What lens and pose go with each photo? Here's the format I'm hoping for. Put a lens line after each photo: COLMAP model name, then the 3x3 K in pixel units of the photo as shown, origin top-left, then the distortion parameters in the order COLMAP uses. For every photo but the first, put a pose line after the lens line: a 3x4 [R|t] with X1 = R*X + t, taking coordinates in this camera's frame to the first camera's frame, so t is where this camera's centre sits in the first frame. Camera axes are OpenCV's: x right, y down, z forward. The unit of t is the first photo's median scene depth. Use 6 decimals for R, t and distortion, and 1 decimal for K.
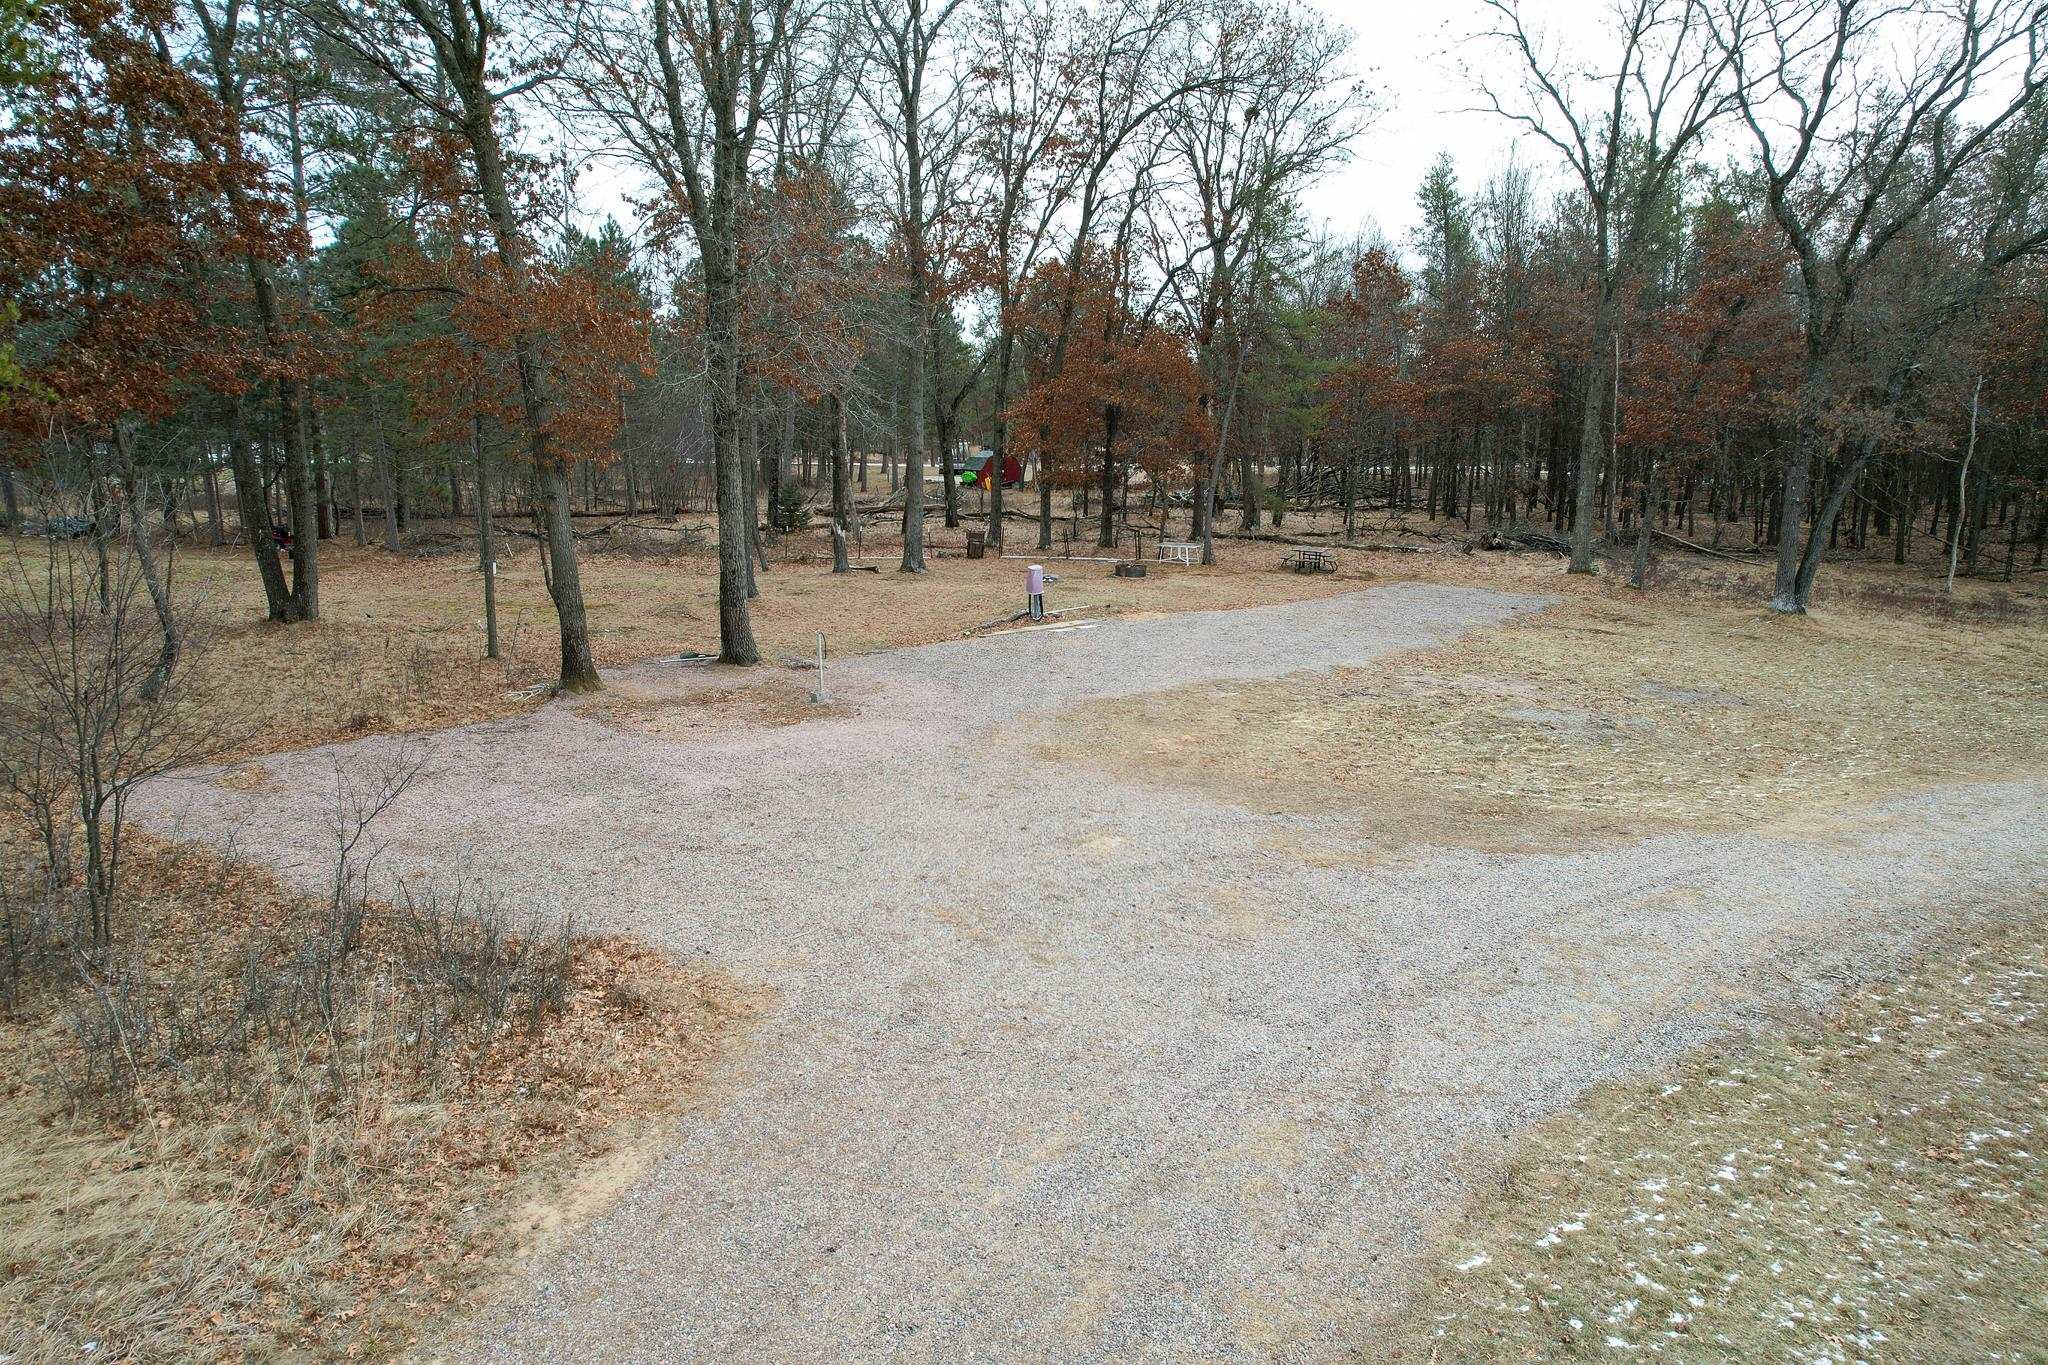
lens RADIAL K [[1294.0, 0, 1030.0], [0, 1294.0, 691.6], [0, 0, 1]] dist [-0.079996, 0.069414]
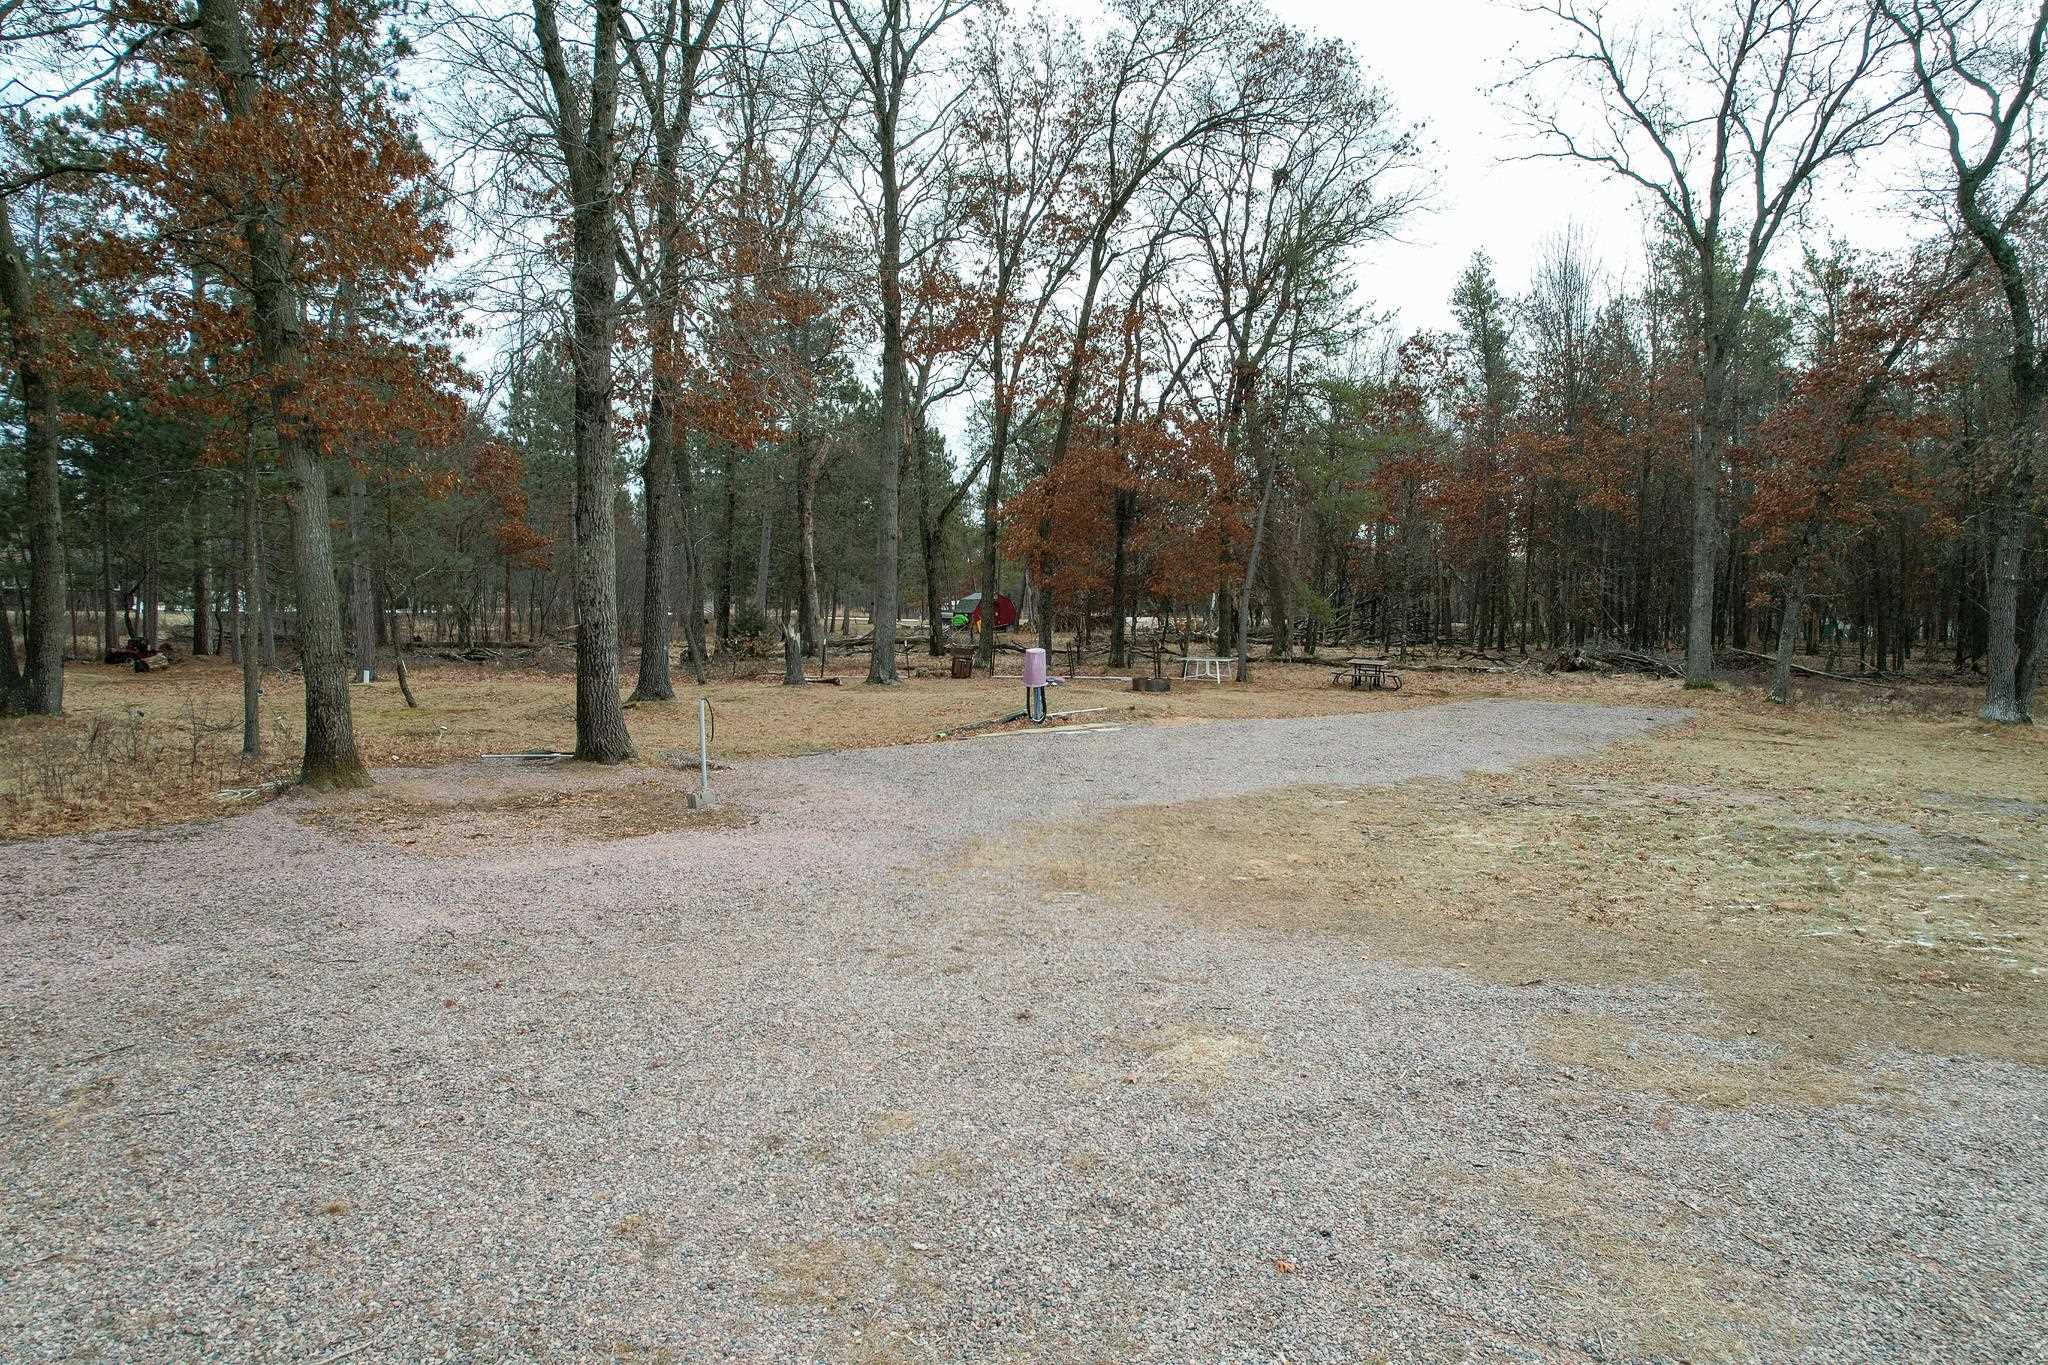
lens RADIAL K [[1294.0, 0, 1030.6], [0, 1294.0, 692.2], [0, 0, 1]] dist [-0.079996, 0.069414]
pose [[0.999983, 0.002993, 0.004942, -0.001963], [-0.002303, 0.990942, -0.134268, 0.020824], [-0.005299, 0.134254, 0.990933, 0.208506]]
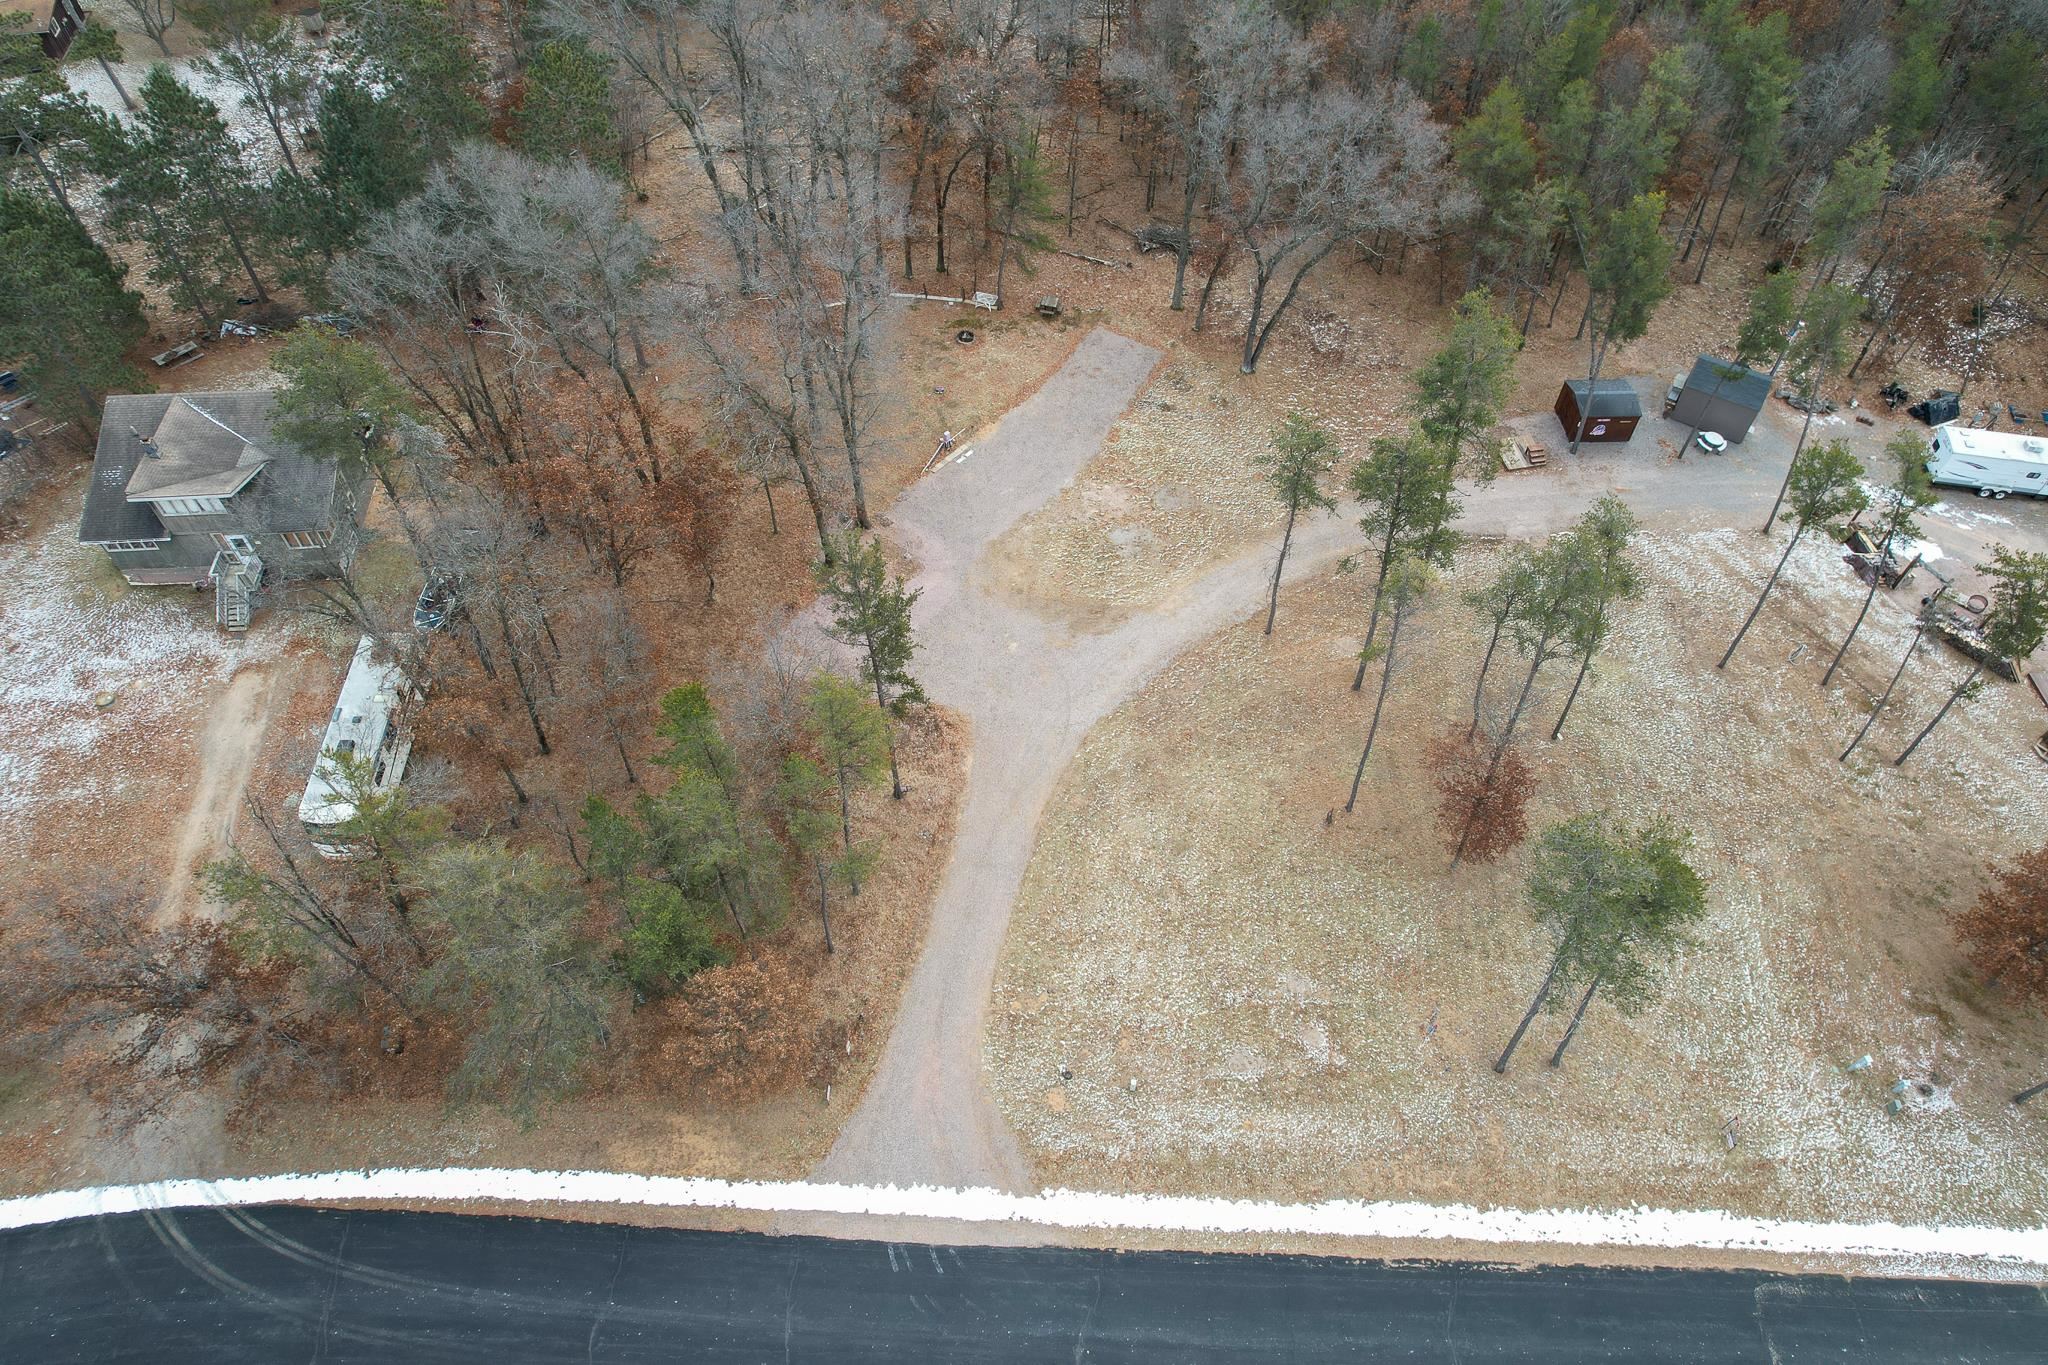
lens RADIAL K [[1294.0, 0, 1037.4], [0, 1294.0, 685.5], [0, 0, 1]] dist [-0.079996, 0.069414]
pose [[0.977109, -0.160408, 0.139740, -0.200867], [0.033056, 0.763359, 0.645128, -1.054460], [-0.210155, -0.625741, 0.751187, -0.985206]]
